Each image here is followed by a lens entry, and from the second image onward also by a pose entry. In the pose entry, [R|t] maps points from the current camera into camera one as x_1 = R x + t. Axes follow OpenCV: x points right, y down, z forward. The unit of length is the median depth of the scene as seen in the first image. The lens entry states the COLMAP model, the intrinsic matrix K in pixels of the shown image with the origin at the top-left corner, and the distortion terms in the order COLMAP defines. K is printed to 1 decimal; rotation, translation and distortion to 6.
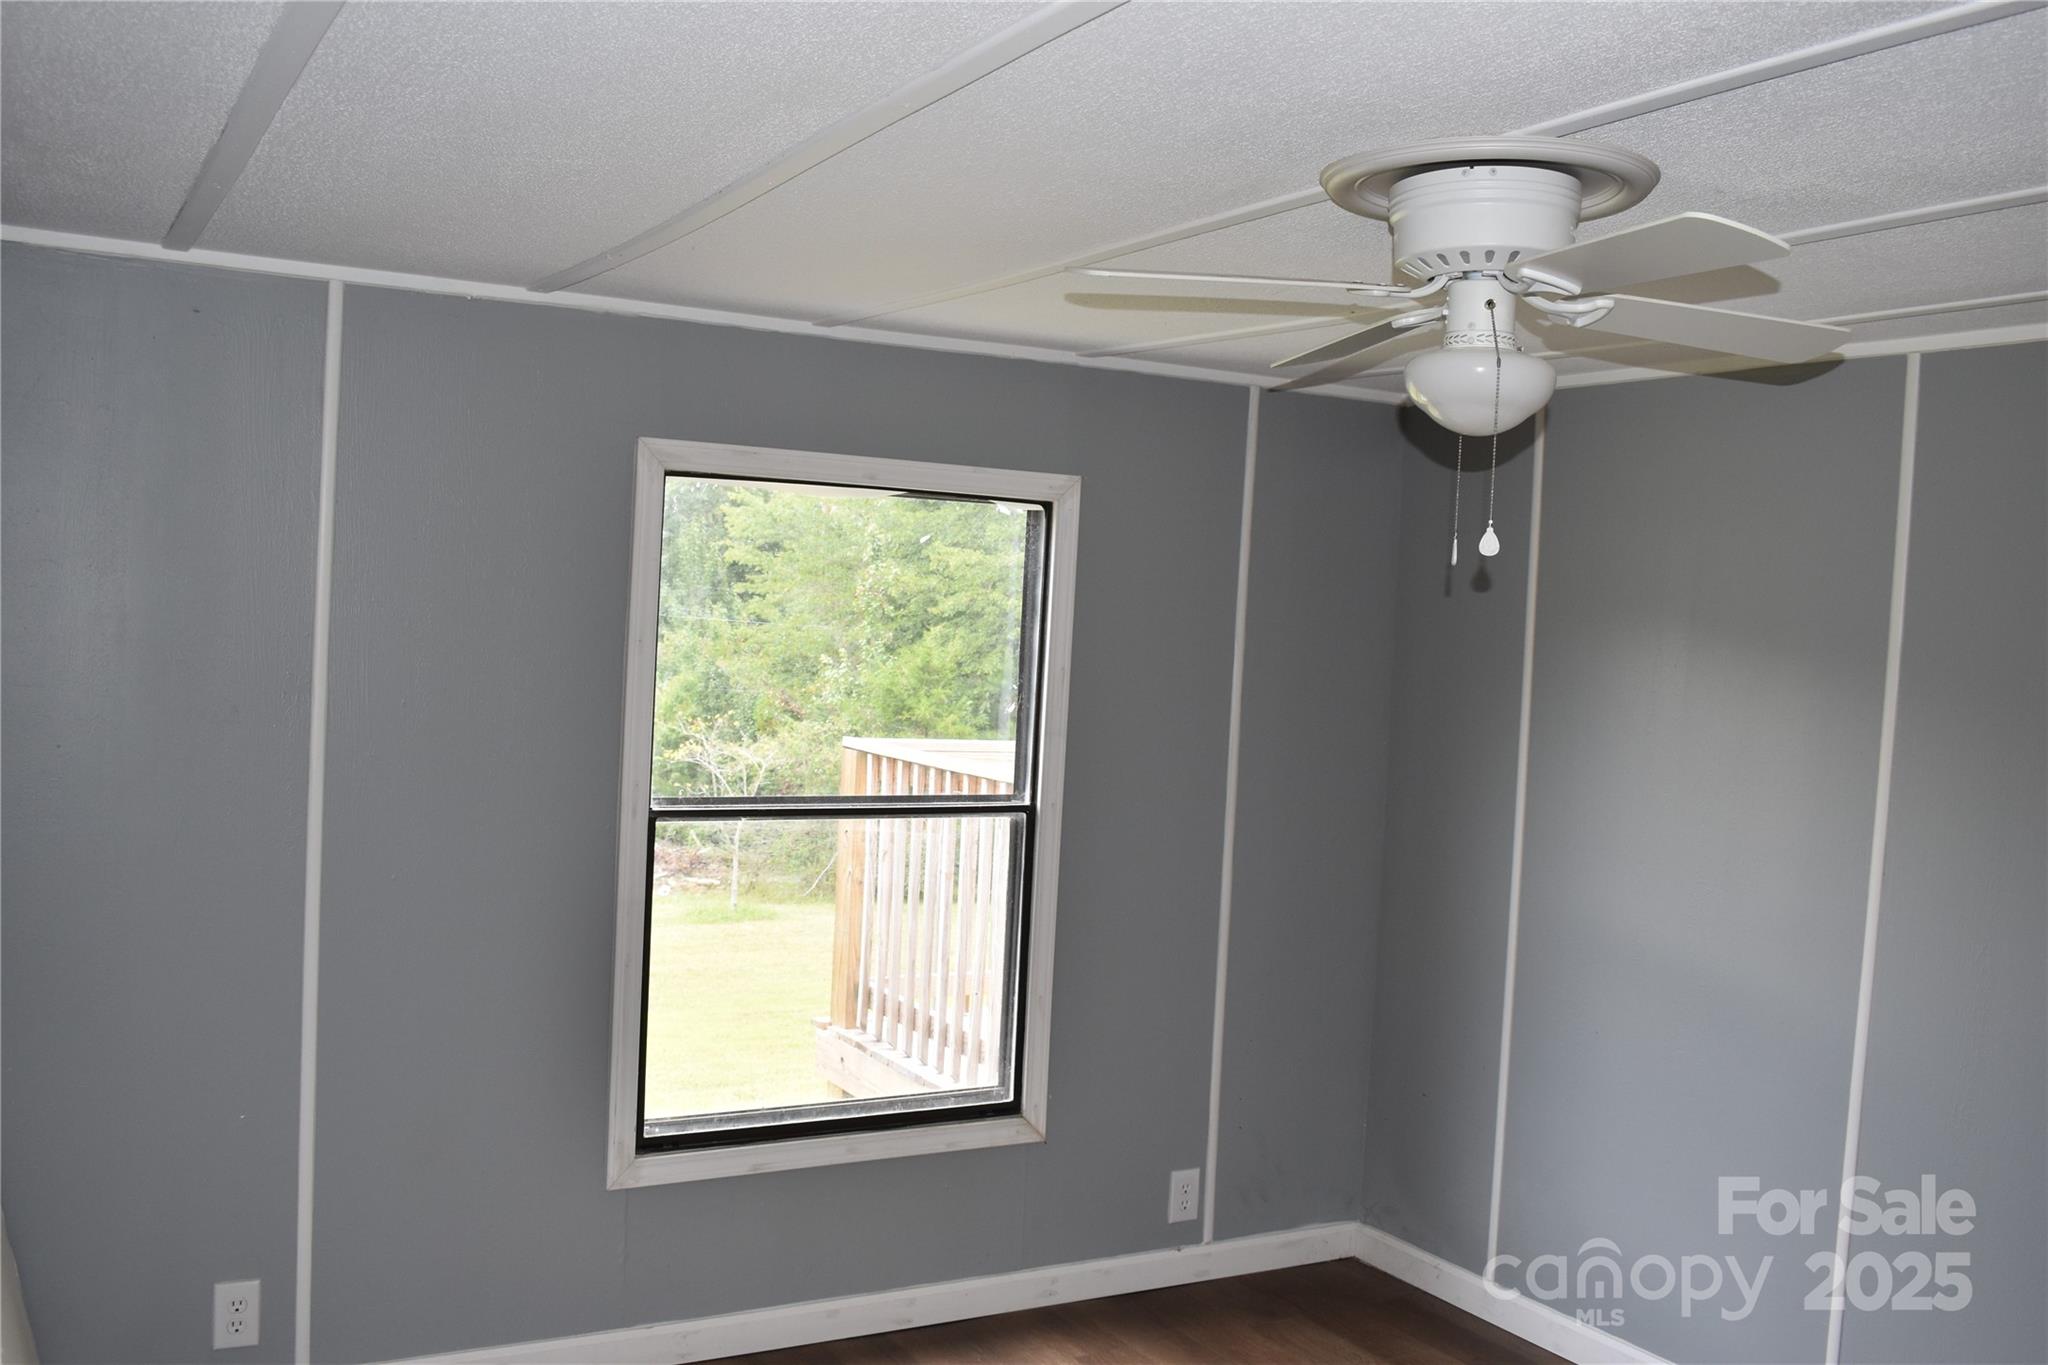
lens RADIAL K [[1871.8, 0, 1017.9], [0, 1871.8, 685.0], [0, 0, 1]] dist [-0.076834, 0.000000]
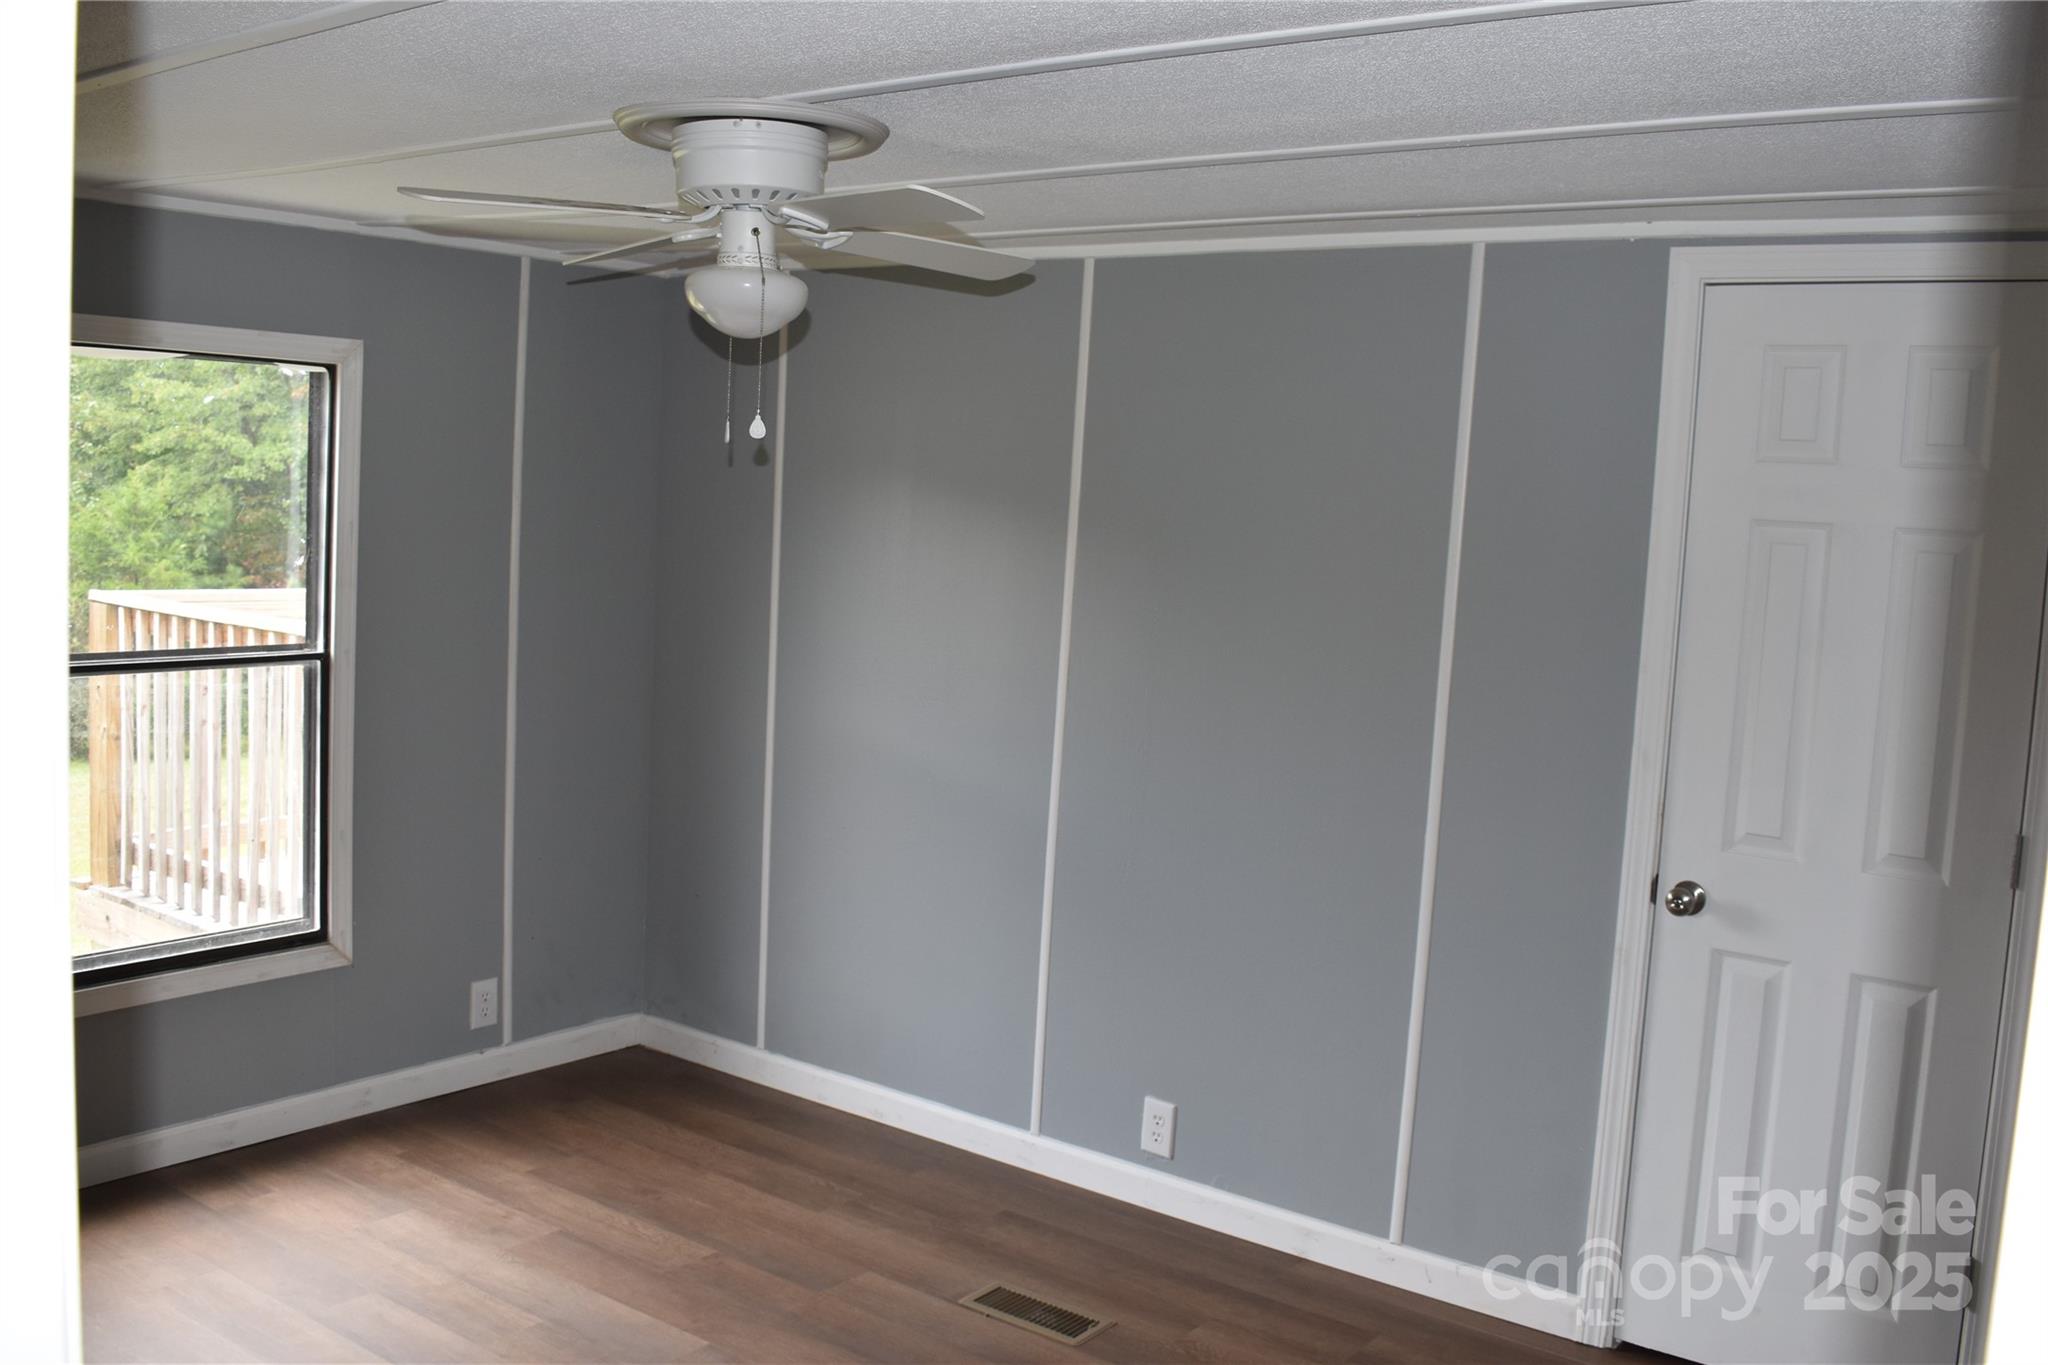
lens RADIAL K [[1871.8, 0, 1025.7], [0, 1871.8, 672.0], [0, 0, 1]] dist [-0.076834, 0.000000]
pose [[0.917991, -0.041241, 0.394451, -0.041965], [0.008909, 0.996472, 0.083451, -0.008737], [-0.396501, -0.073093, 0.915120, -0.115614]]
